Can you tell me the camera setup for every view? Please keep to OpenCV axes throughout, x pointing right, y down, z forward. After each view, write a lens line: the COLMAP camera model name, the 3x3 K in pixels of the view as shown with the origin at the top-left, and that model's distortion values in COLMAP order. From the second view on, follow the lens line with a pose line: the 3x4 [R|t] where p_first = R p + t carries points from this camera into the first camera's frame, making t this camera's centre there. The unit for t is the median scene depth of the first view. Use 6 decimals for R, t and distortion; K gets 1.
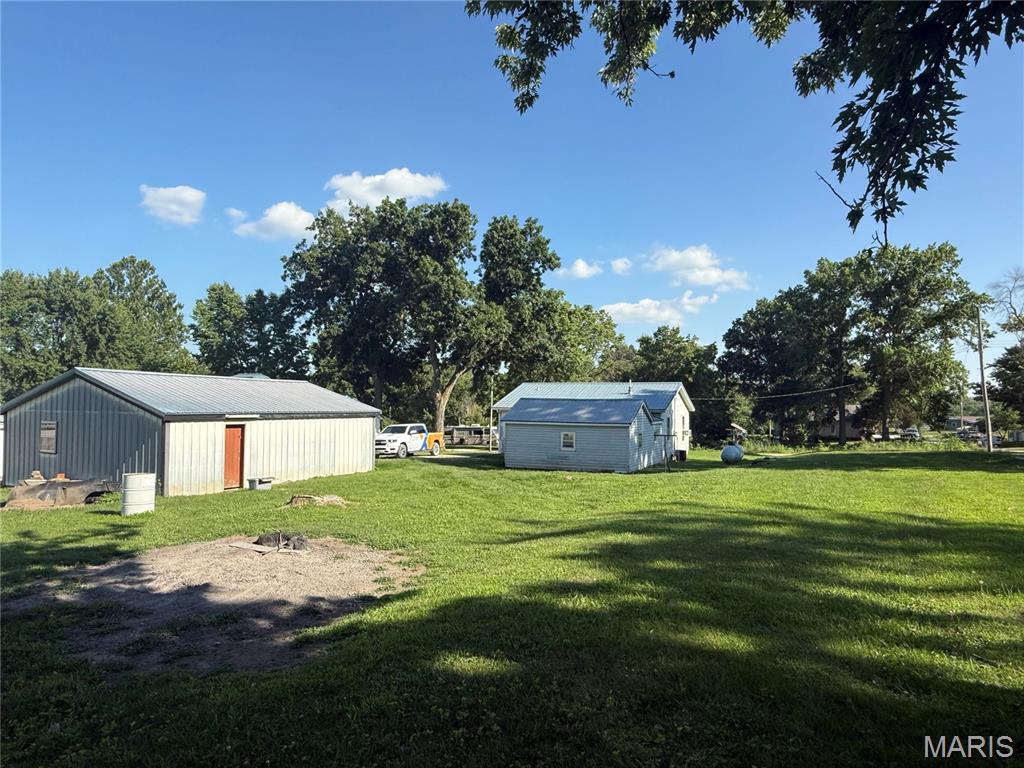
lens RADIAL K [[663.4, 0, 512.8], [0, 663.4, 384.0], [0, 0, 1]] dist [0.011746, 0.000436]
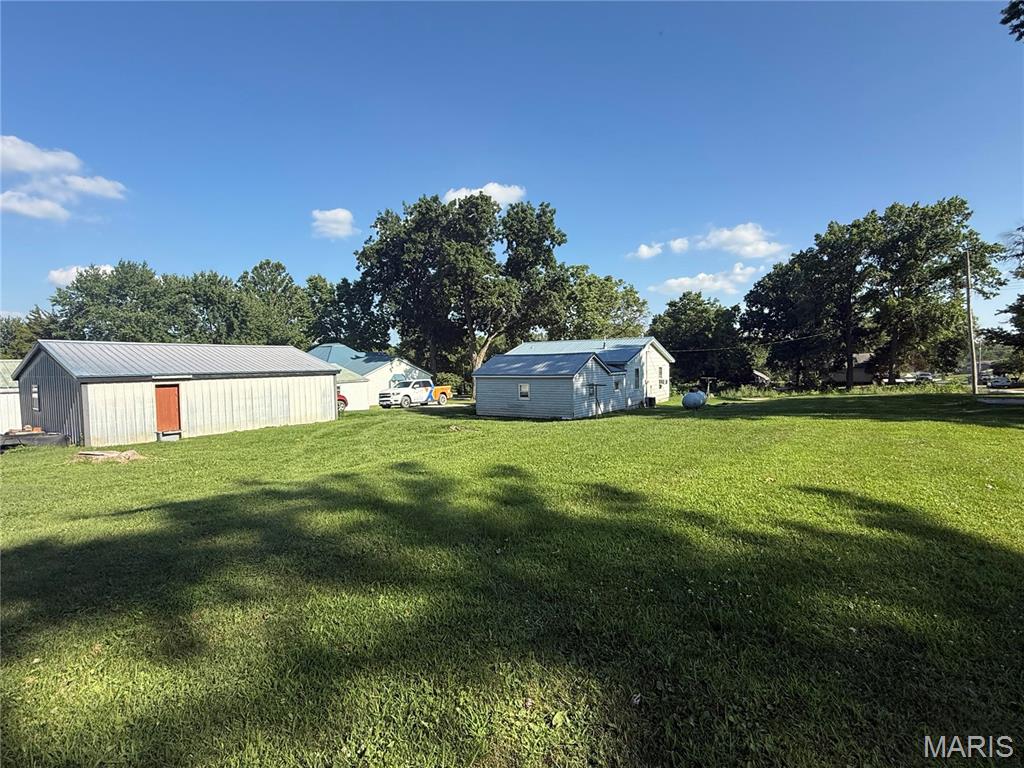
lens RADIAL K [[501.5, 0, 511.5], [0, 501.5, 384.8], [0, 0, 1]] dist [0.002274, -0.000304]
pose [[0.982923, -0.019567, -0.182971, 0.112648], [0.033130, 0.996900, 0.071369, 0.006219], [0.181008, -0.076213, 0.980524, 0.079973]]
